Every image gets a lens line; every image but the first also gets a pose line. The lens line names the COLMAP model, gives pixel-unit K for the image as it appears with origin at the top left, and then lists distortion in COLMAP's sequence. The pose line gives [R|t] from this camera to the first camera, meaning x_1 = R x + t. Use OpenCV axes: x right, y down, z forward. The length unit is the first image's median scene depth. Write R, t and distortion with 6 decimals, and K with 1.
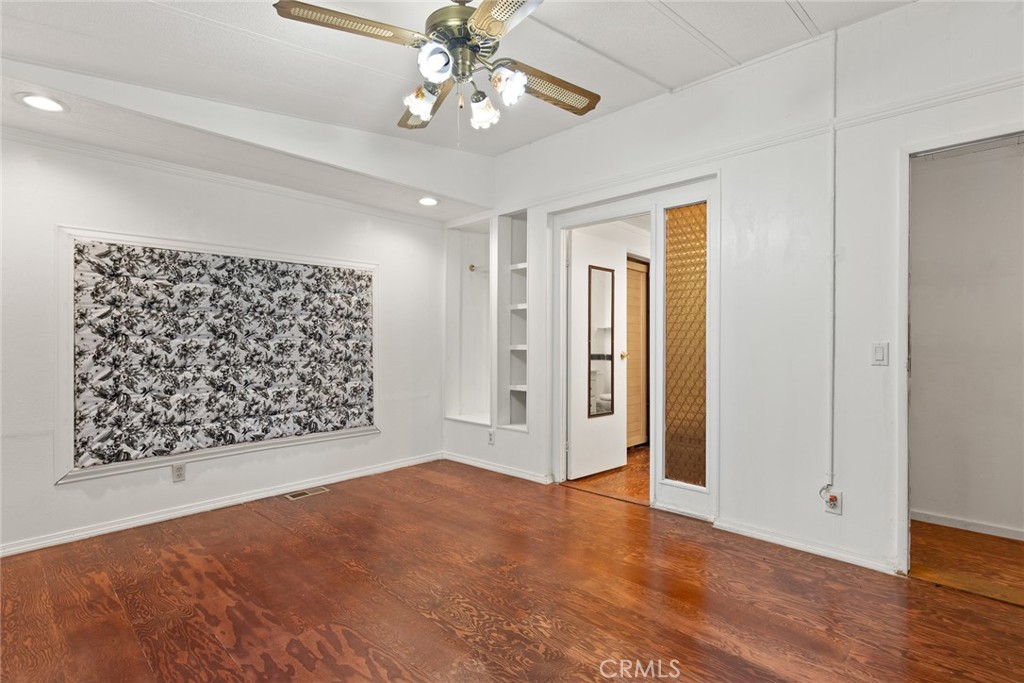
lens RADIAL K [[485.2, 0, 515.2], [0, 485.2, 341.9], [0, 0, 1]] dist [0.001083, 0.000189]
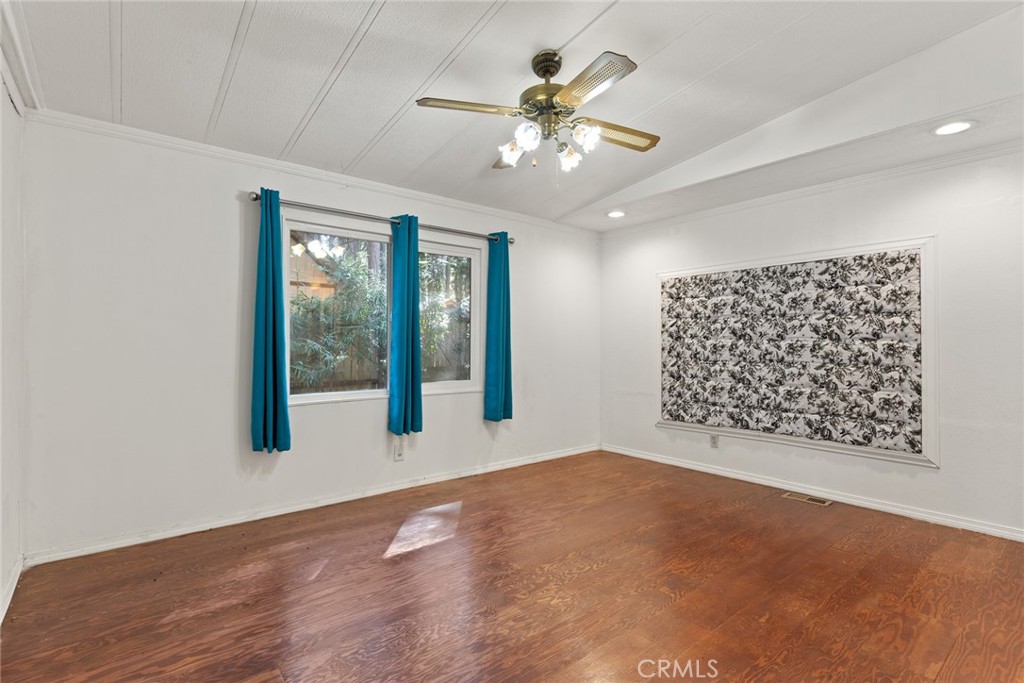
lens RADIAL K [[485.2, 0, 515.2], [0, 485.2, 341.9], [0, 0, 1]] dist [0.001083, 0.000189]
pose [[-0.123202, -0.000102, -0.992382, 0.631701], [-0.001214, 0.999999, 0.000048, 0.000001], [0.992381, 0.001211, -0.123202, 0.571740]]
